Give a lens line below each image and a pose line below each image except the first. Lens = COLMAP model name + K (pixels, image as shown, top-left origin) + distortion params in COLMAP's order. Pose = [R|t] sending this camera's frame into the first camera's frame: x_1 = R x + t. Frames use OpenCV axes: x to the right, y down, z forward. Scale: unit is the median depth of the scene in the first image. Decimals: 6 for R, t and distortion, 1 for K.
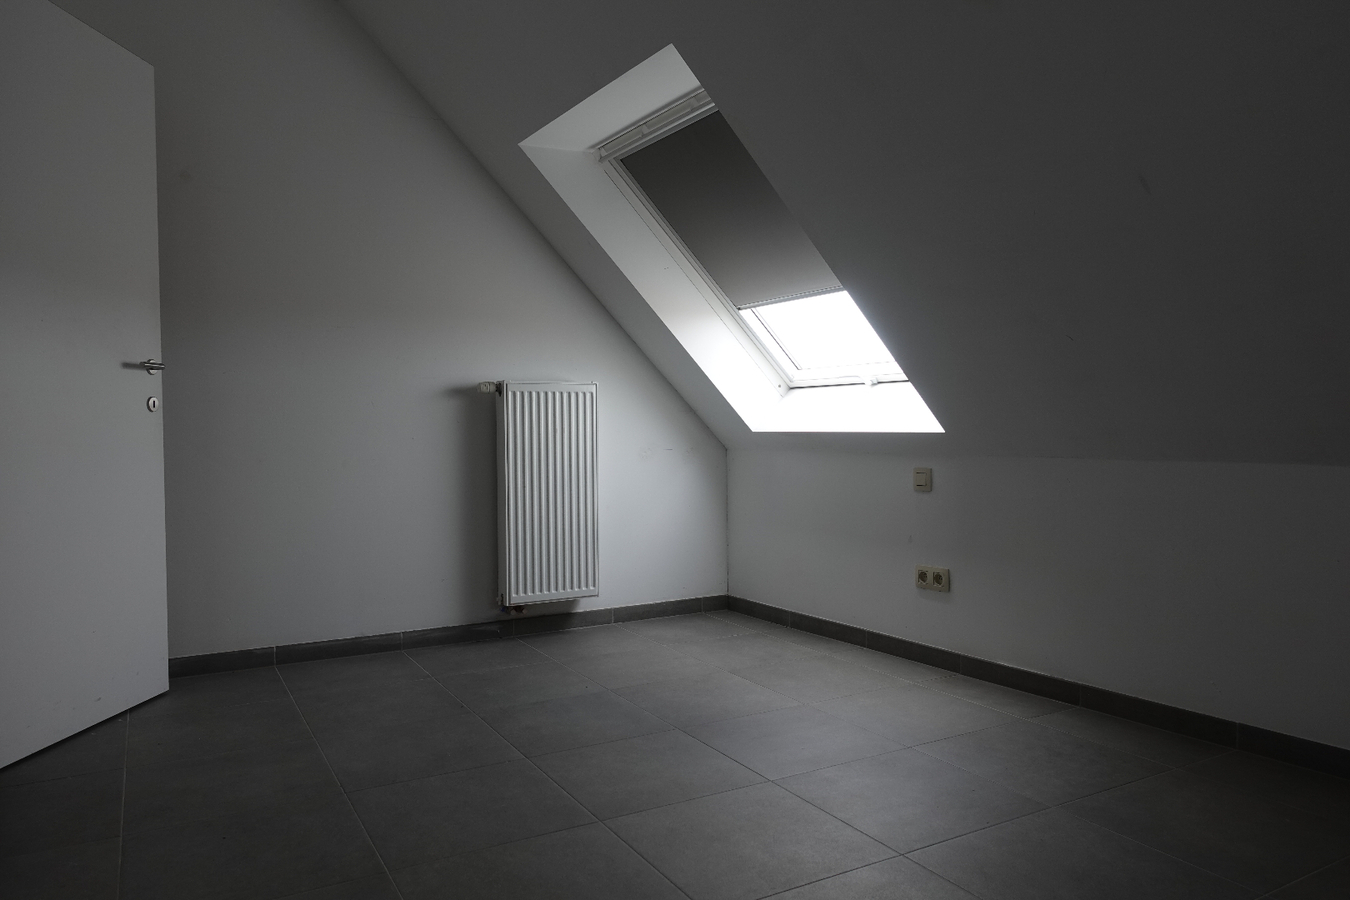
lens RADIAL K [[934.9, 0, 675.0], [0, 934.9, 450.0], [0, 0, 1]] dist [-0.024782, 0.030687]
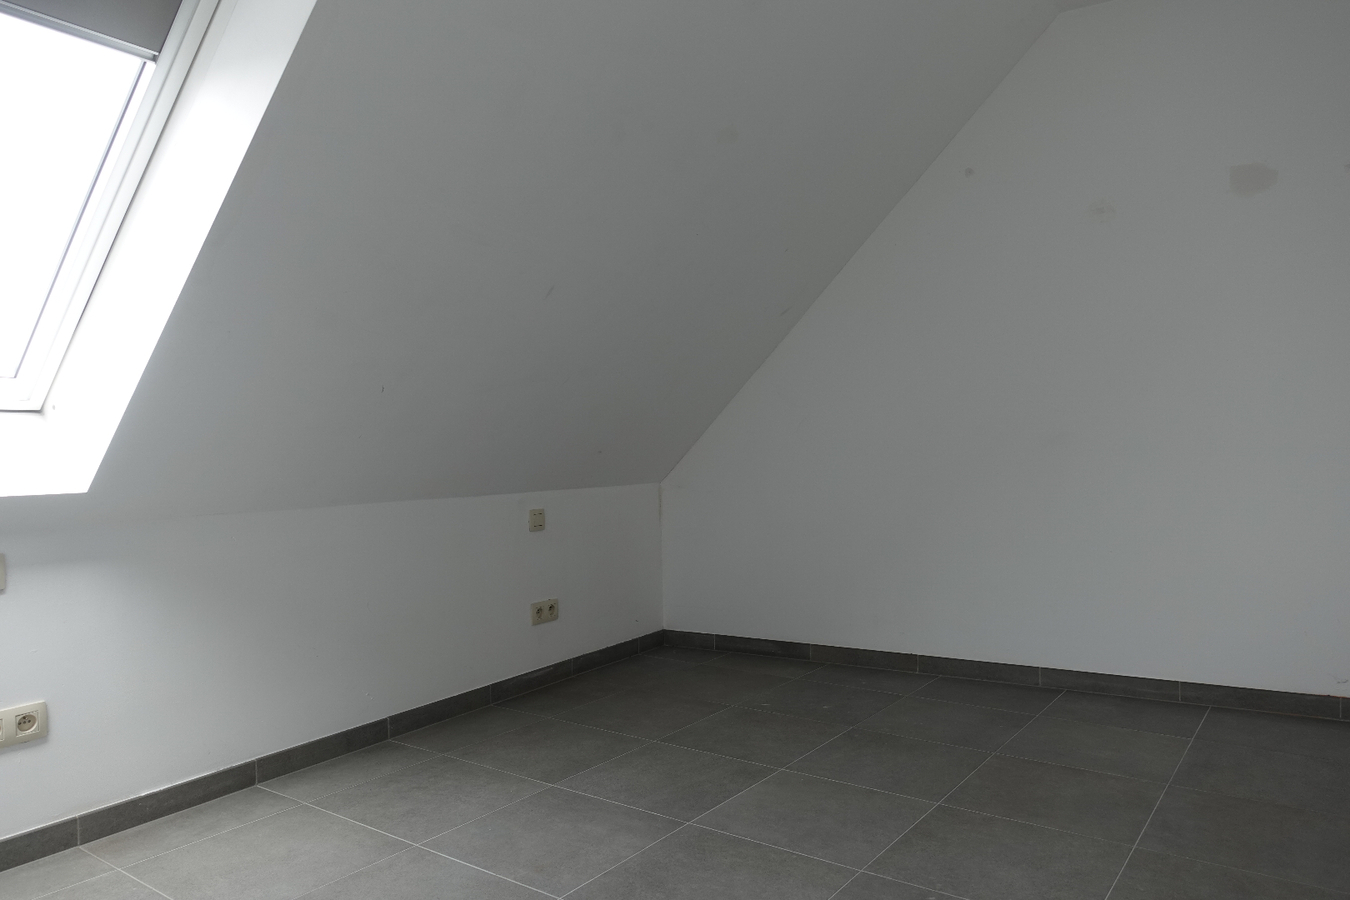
lens RADIAL K [[934.9, 0, 675.0], [0, 934.9, 450.0], [0, 0, 1]] dist [-0.024782, 0.030687]
pose [[-0.403968, 0.025041, 0.914430, -0.436822], [0.062046, 0.998073, 0.000078, -0.020234], [-0.912666, 0.056768, -0.404744, 0.741690]]
